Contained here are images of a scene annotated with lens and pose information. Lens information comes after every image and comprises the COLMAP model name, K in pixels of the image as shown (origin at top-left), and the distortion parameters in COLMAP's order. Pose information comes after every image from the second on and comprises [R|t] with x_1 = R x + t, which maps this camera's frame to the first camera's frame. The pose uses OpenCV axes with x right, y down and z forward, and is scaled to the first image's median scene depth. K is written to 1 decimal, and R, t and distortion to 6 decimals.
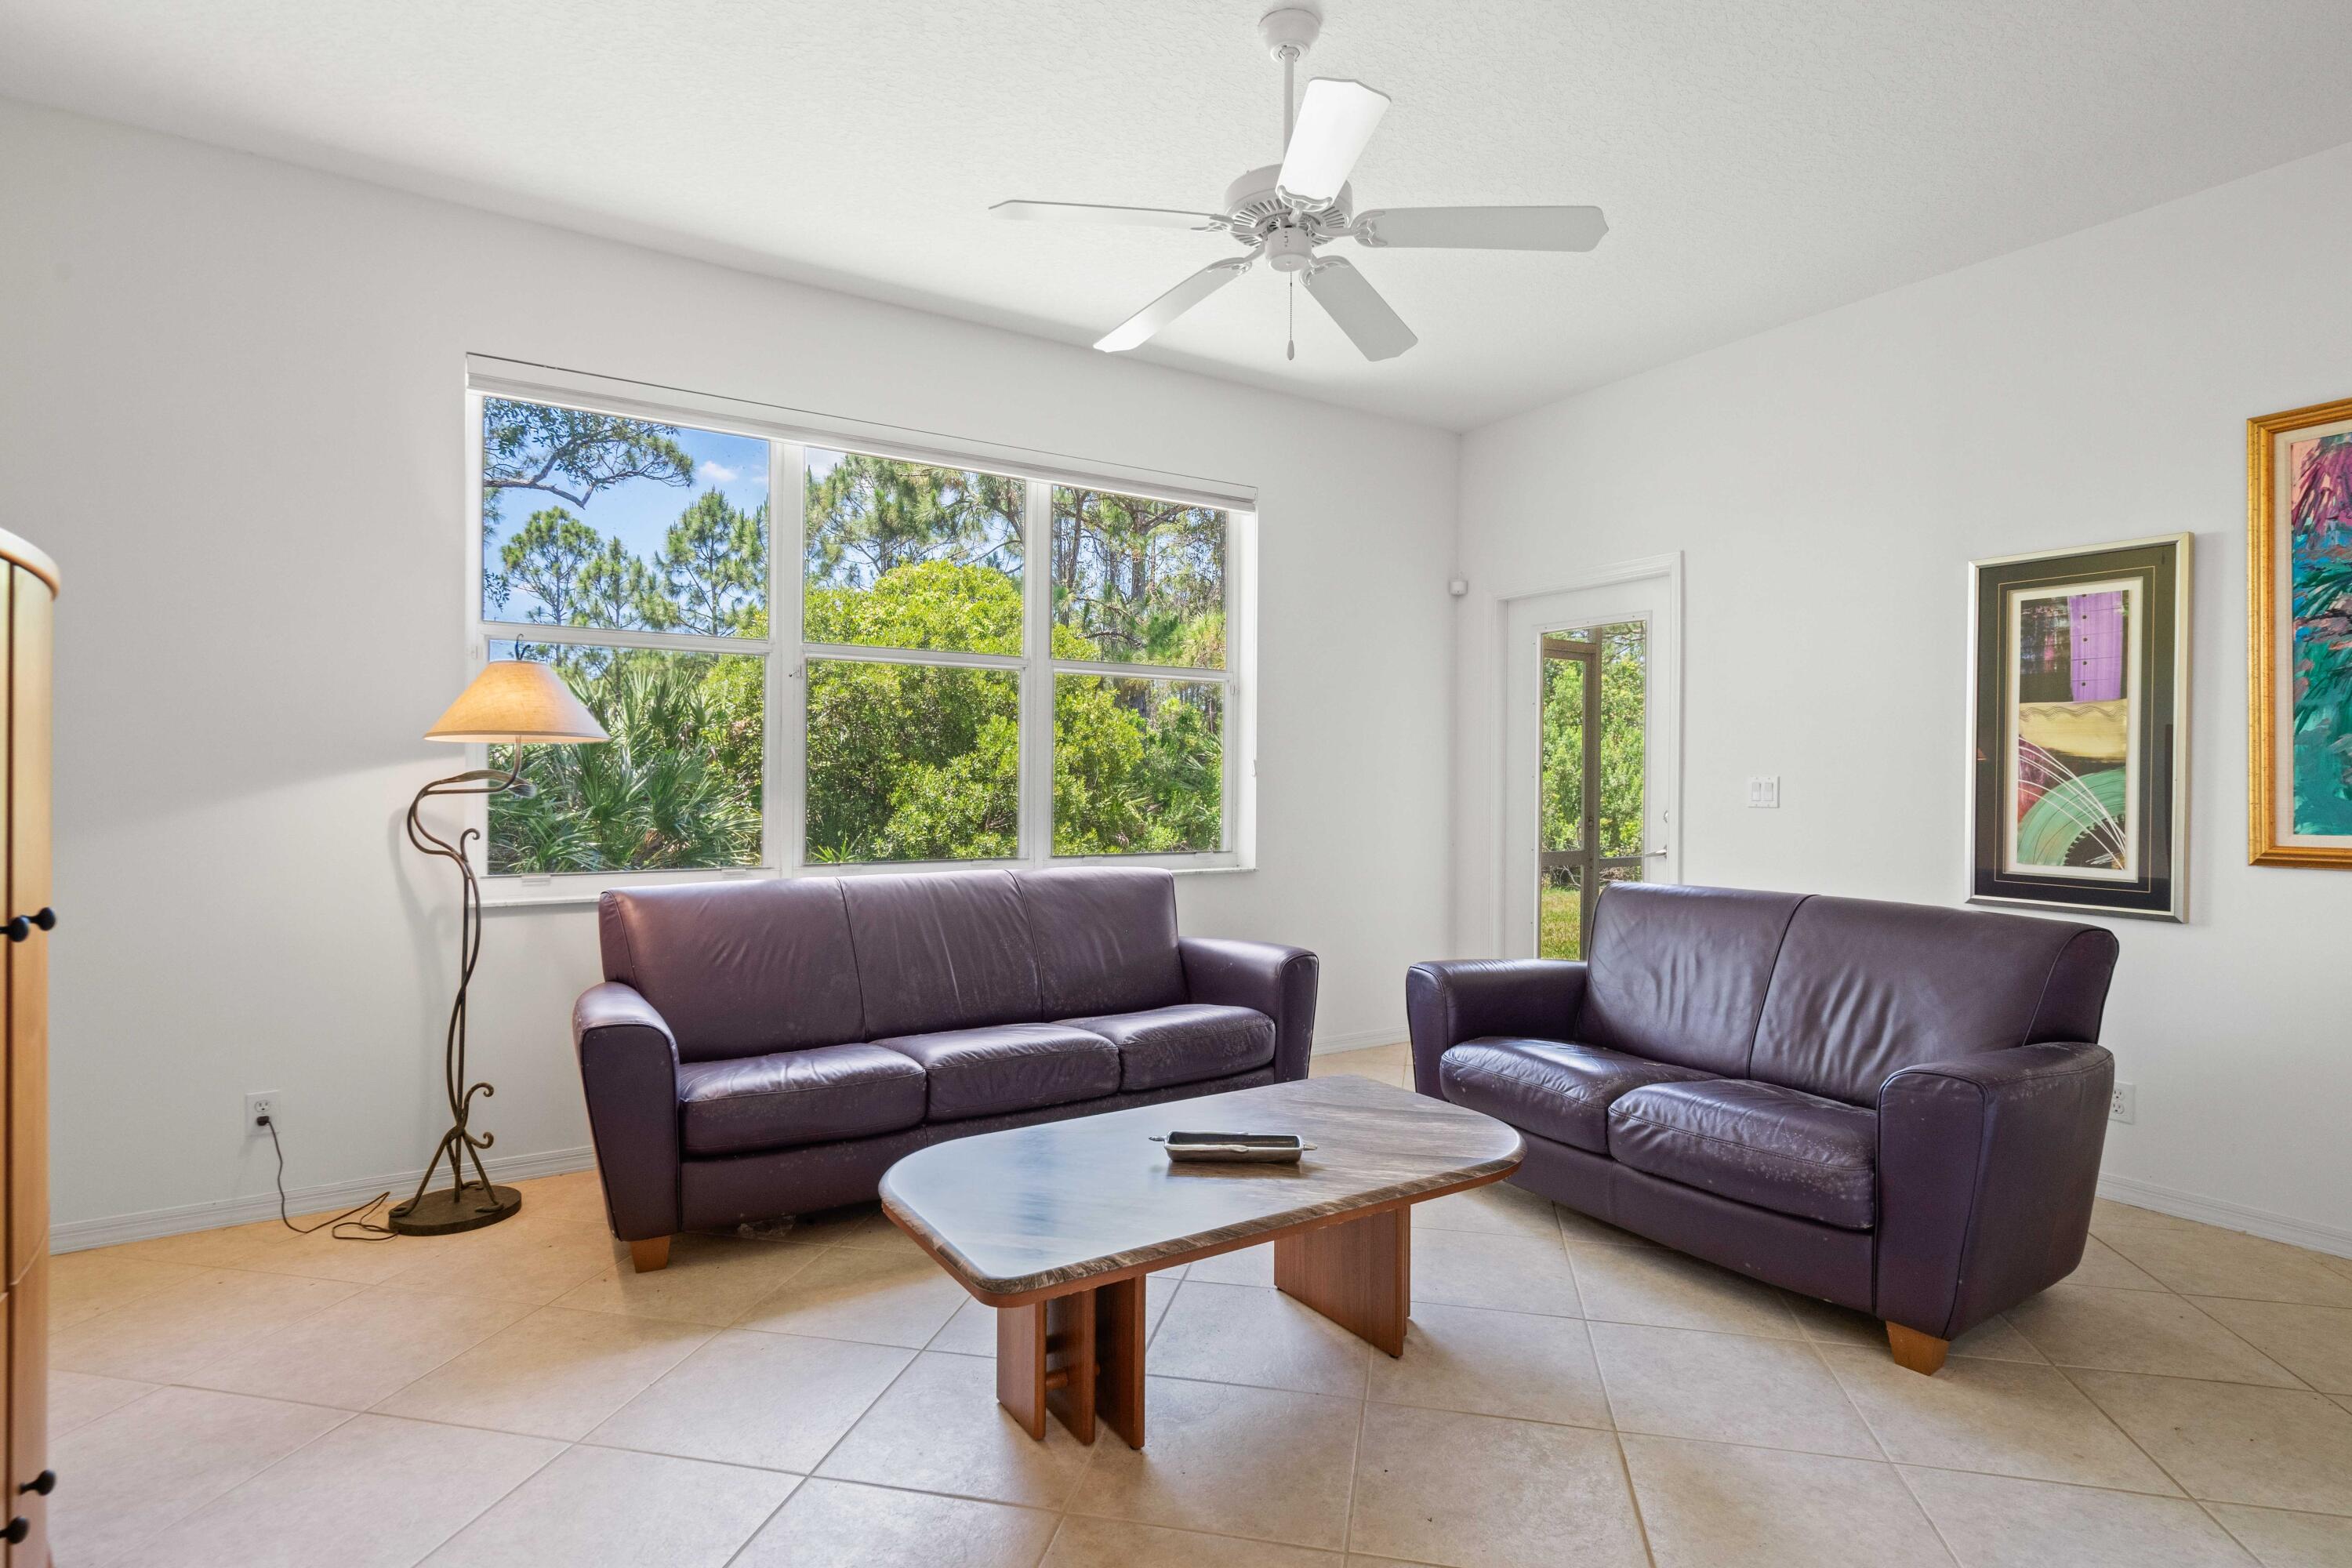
lens RADIAL K [[1185.1, 0, 1177.9], [0, 1185.1, 786.2], [0, 0, 1]] dist [0.002573, 0.000449]
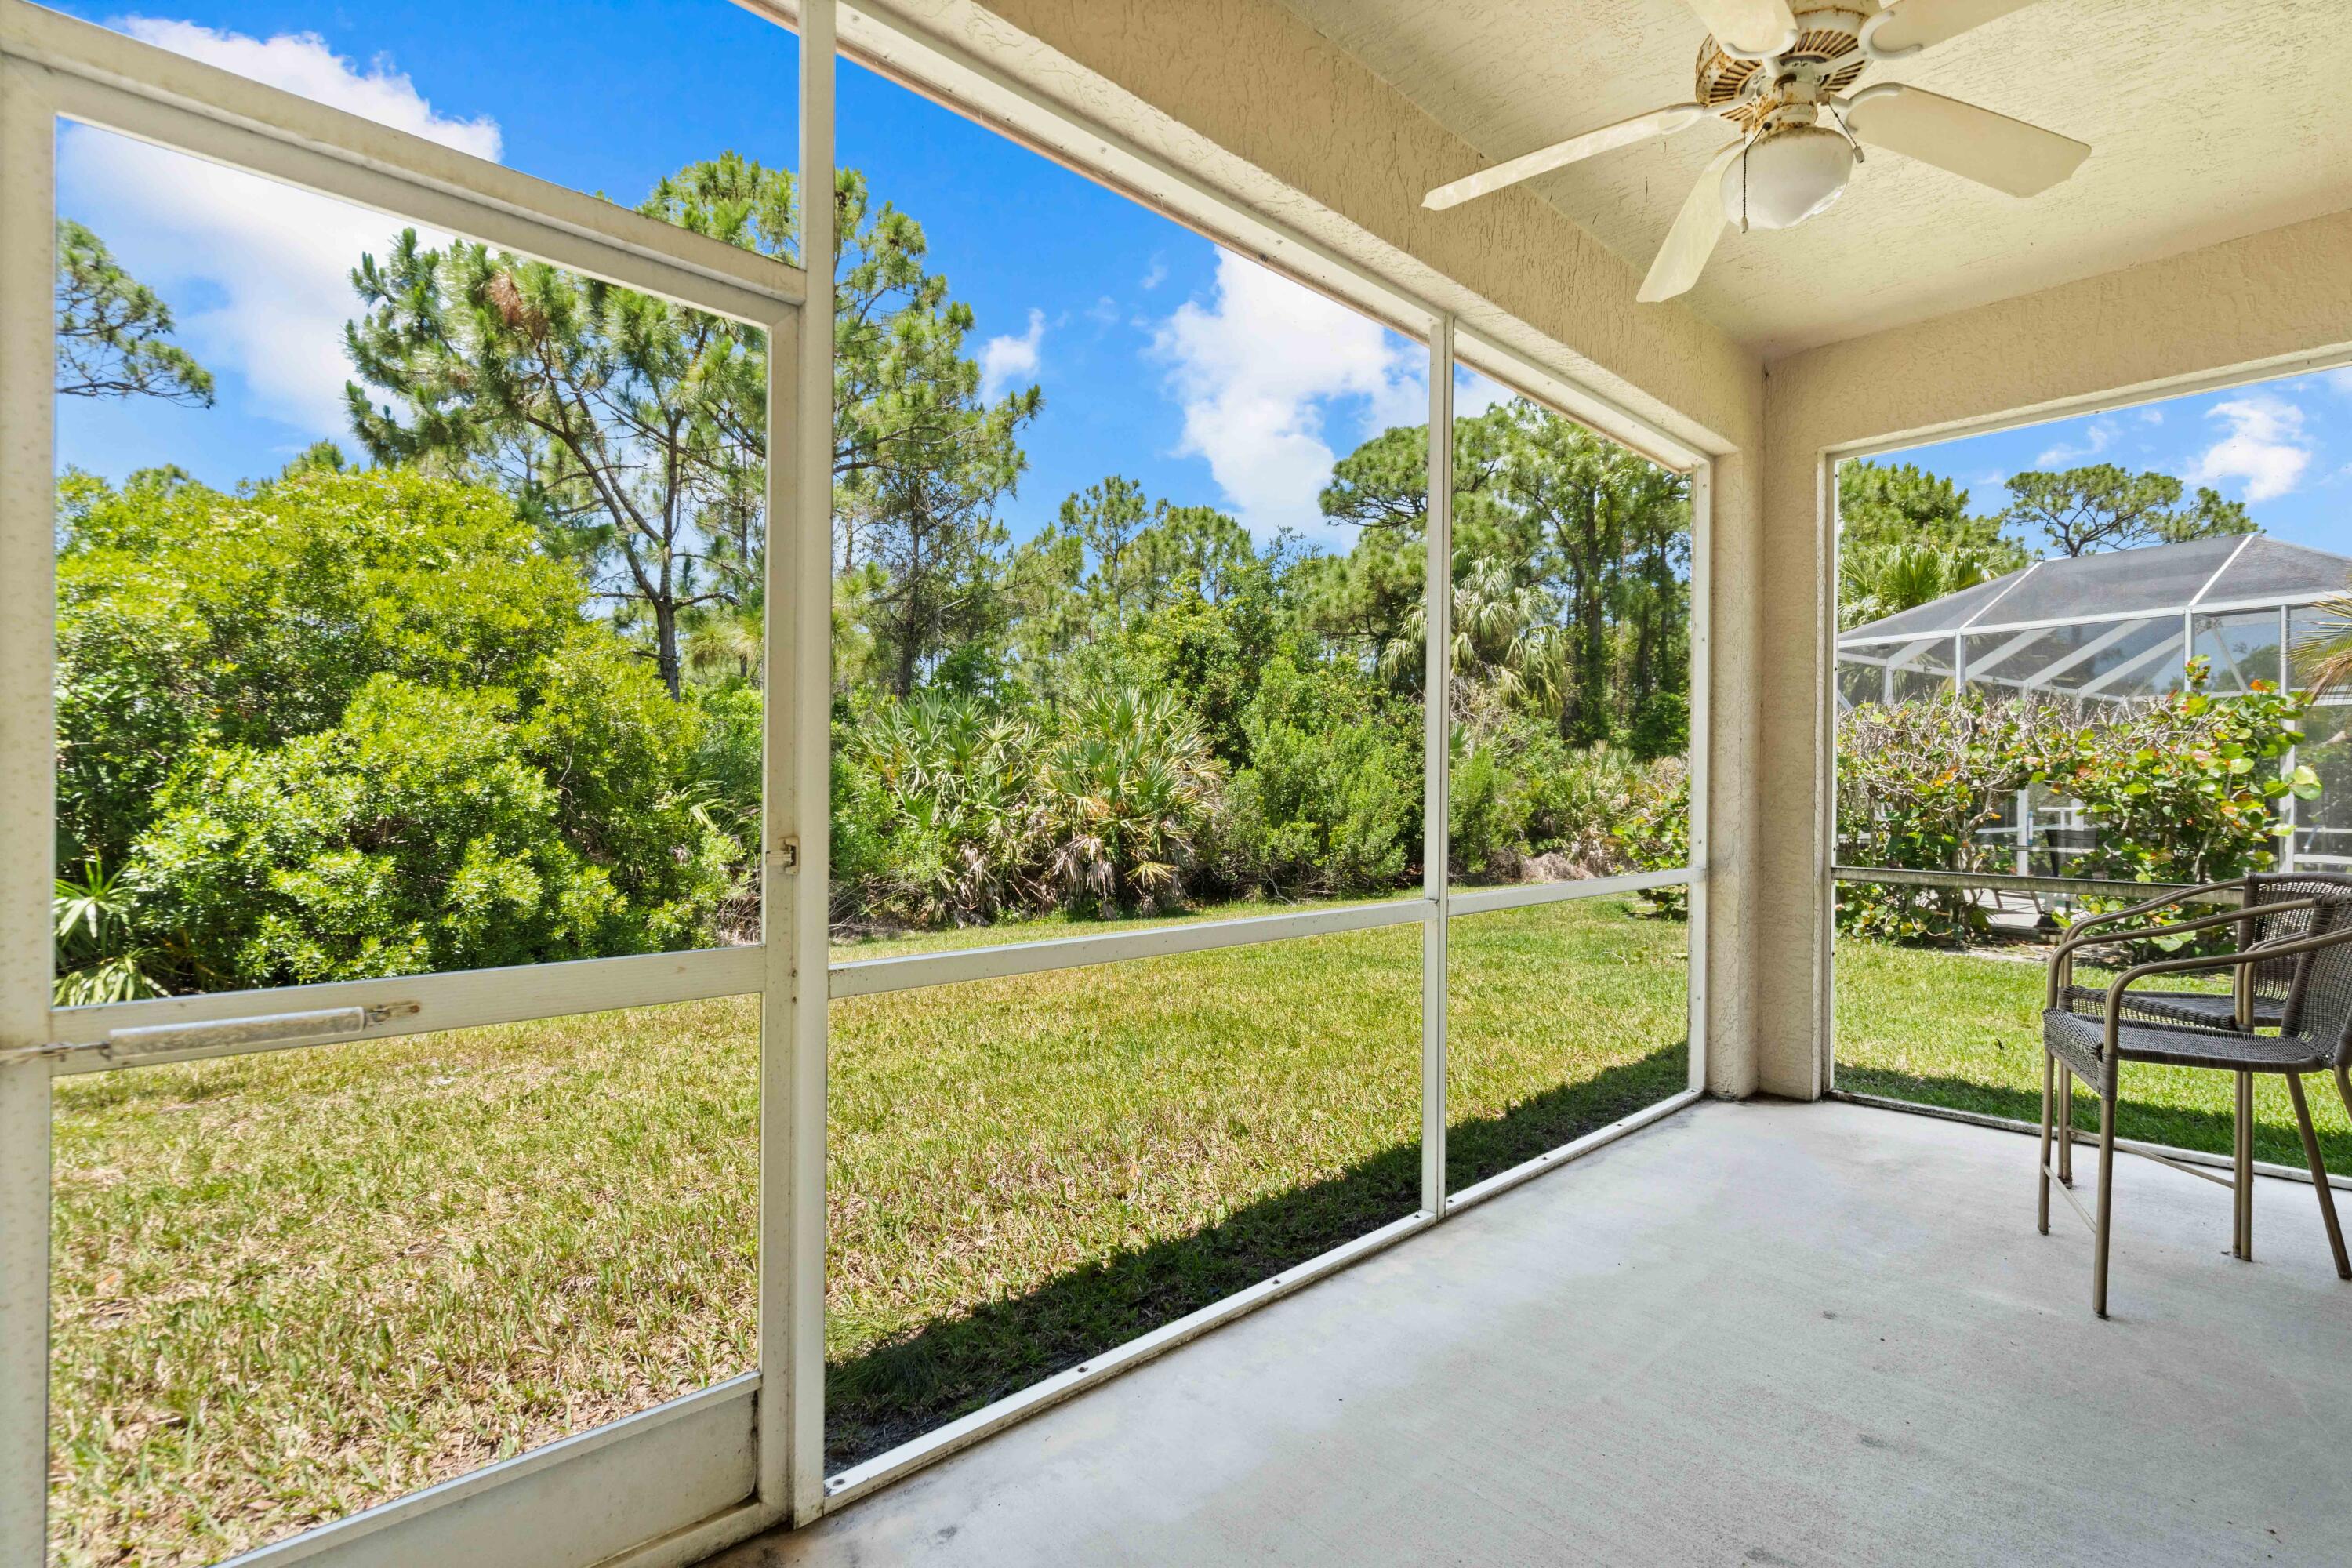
lens RADIAL K [[1074.8, 0, 1182.0], [0, 1074.8, 781.4], [0, 0, 1]] dist [-0.000497, -0.000117]
pose [[0.982683, 0.001743, 0.185284, 0.440656], [0.000134, 0.999949, -0.010116, 0.016741], [-0.185292, 0.009965, 0.982633, 0.866236]]
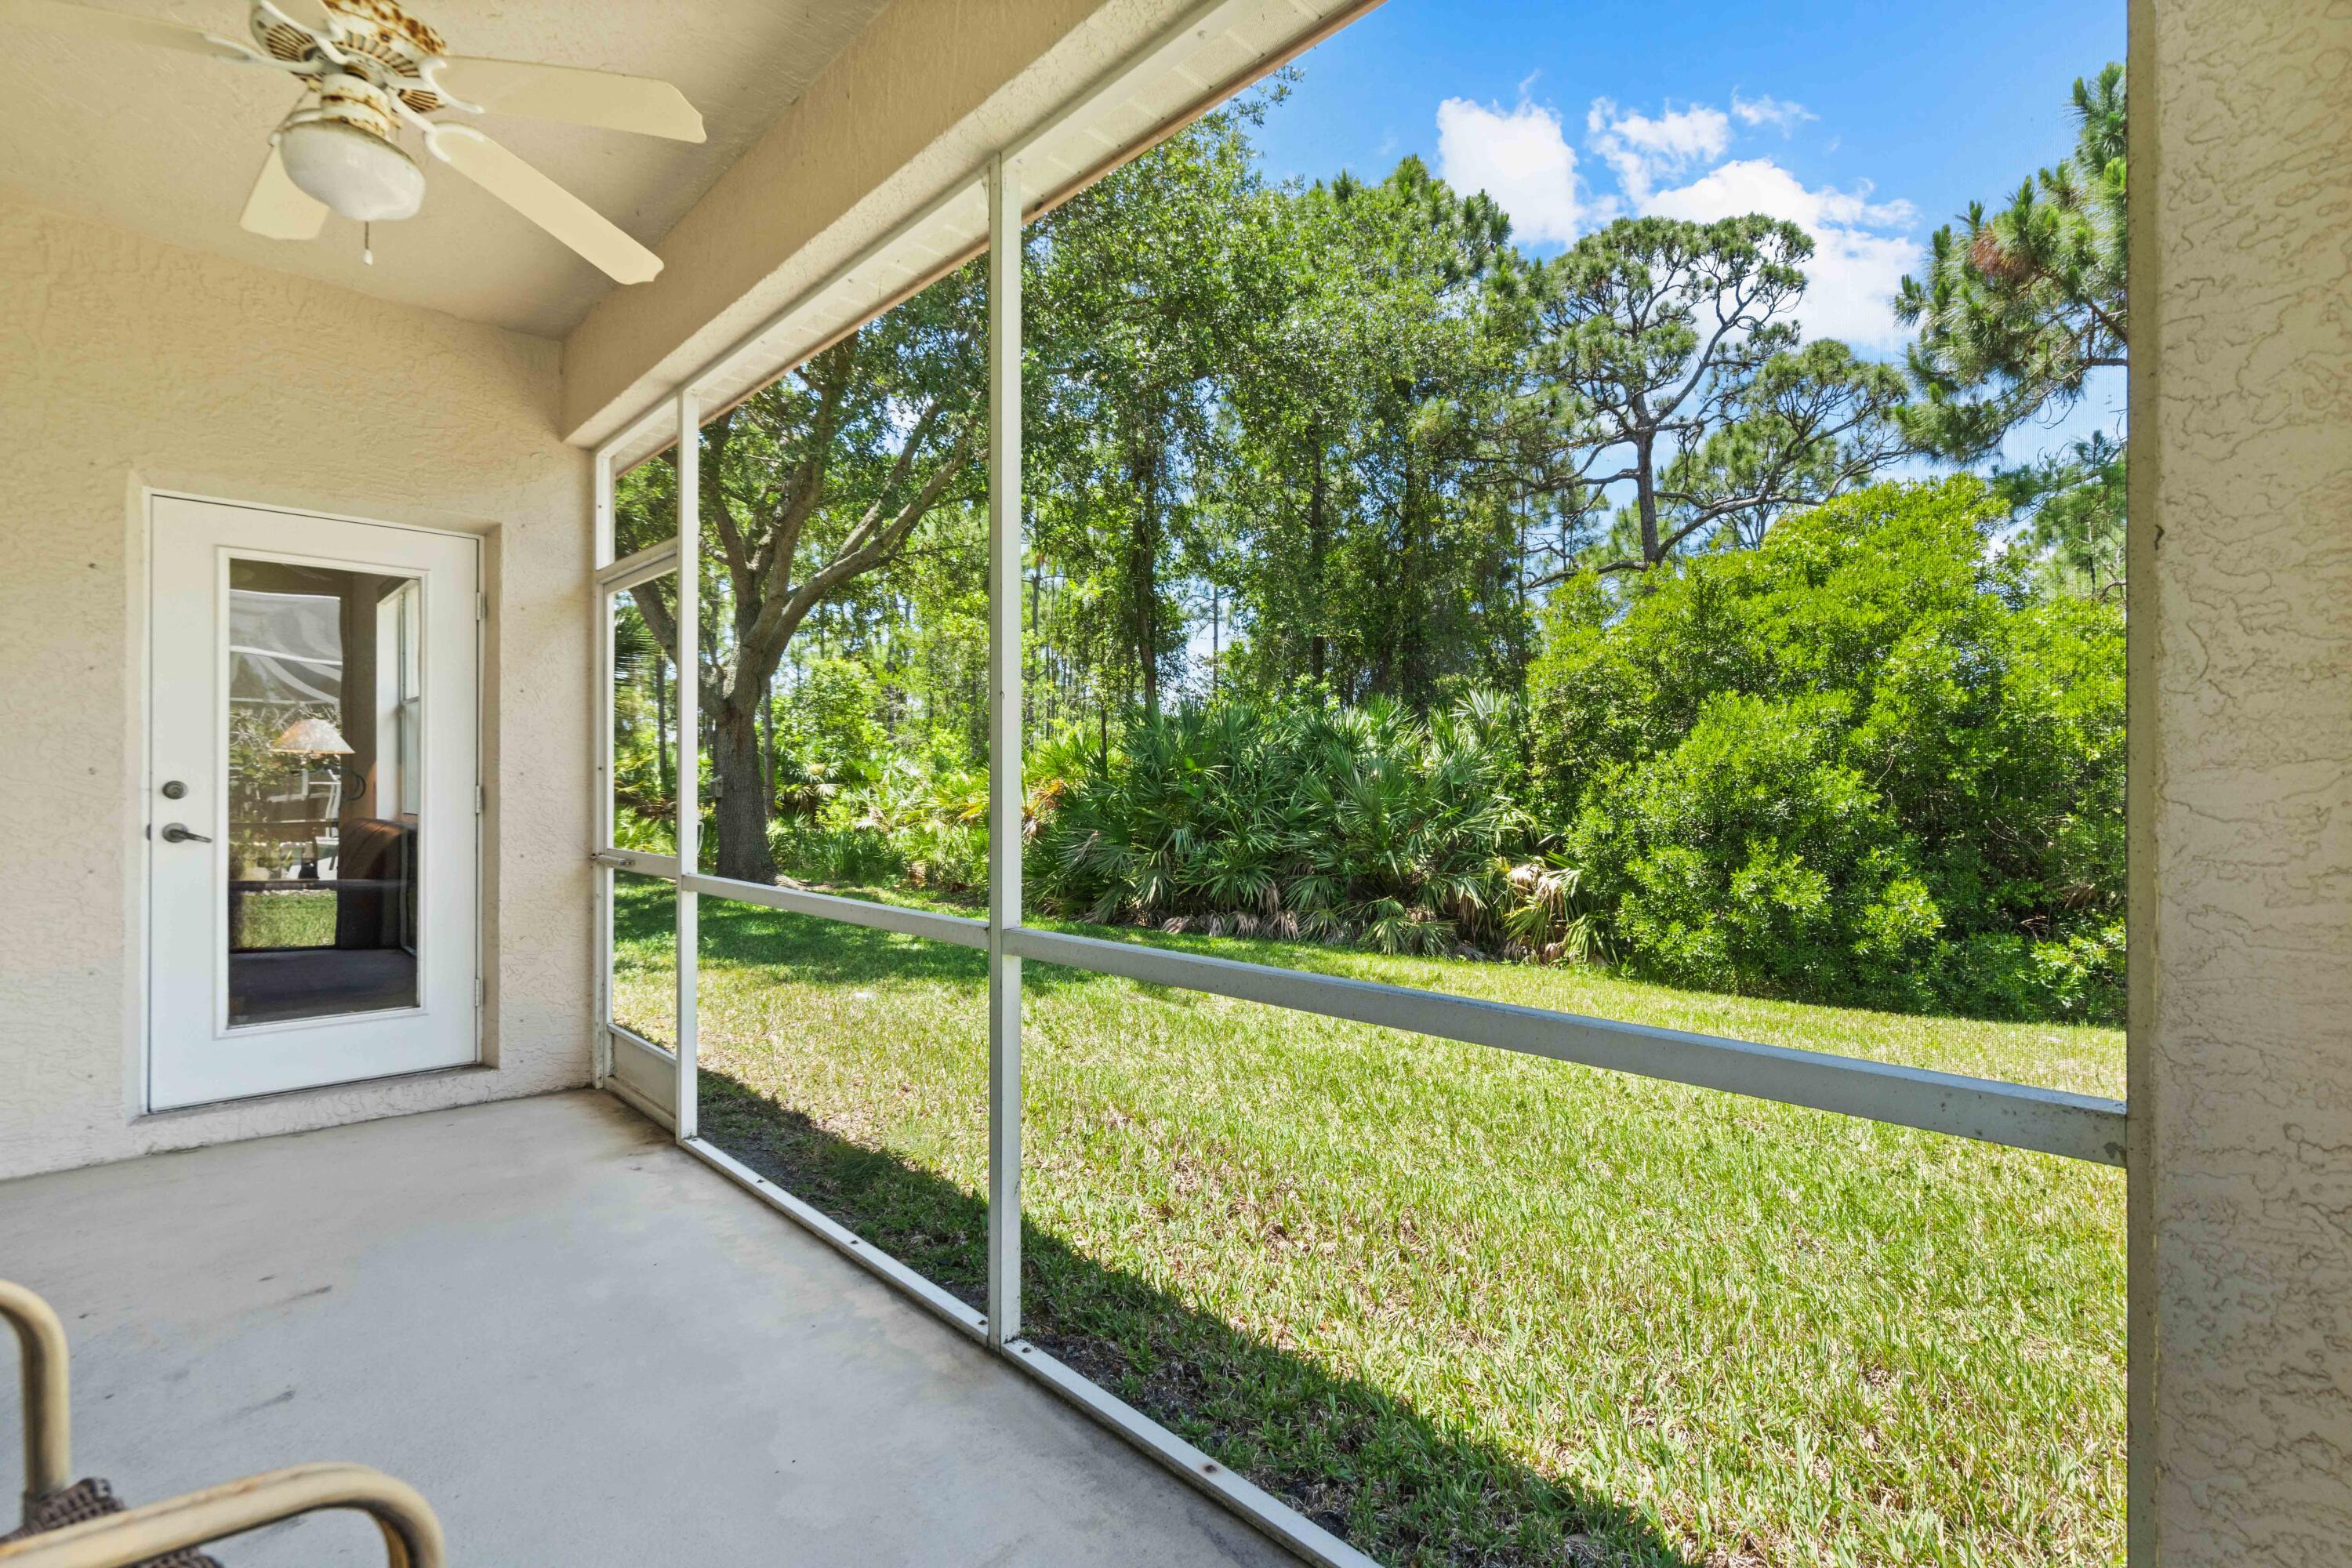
lens RADIAL K [[1069.4, 0, 1176.7], [0, 1069.4, 787.0], [0, 0, 1]] dist [-0.000792, -0.000038]
pose [[0.204336, -0.008070, -0.978868, 1.103286], [-0.003958, 0.999951, -0.009070, 0.020608], [0.978893, 0.005728, 0.204294, 1.374649]]
